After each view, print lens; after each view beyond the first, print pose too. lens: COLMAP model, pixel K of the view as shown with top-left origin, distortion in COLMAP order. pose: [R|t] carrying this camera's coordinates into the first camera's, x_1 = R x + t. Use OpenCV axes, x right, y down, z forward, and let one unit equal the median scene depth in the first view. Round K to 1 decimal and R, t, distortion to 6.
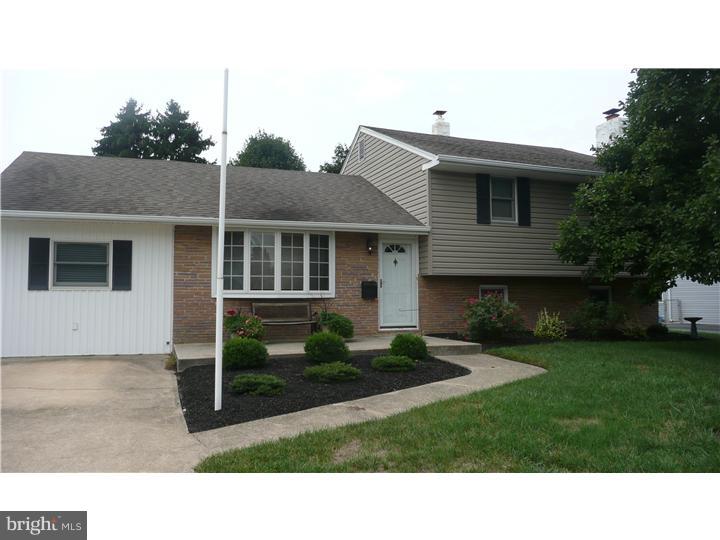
lens RADIAL K [[552.0, 0, 360.0], [0, 552.0, 270.0], [0, 0, 1]] dist [-0.024154, 0.003589]
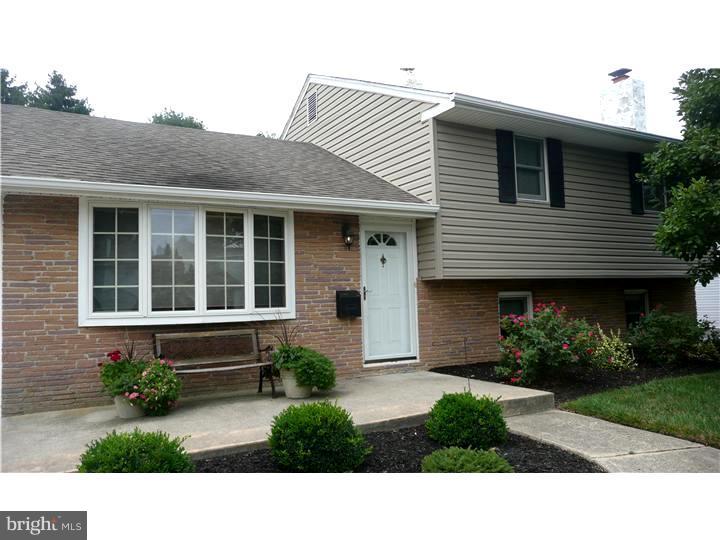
lens RADIAL K [[552.0, 0, 360.0], [0, 552.0, 270.0], [0, 0, 1]] dist [-0.024154, 0.003589]
pose [[0.987592, -0.013884, 0.156429, -0.067844], [0.014831, 0.999878, -0.004885, 0.000102], [-0.156342, 0.007145, 0.987677, 0.368442]]
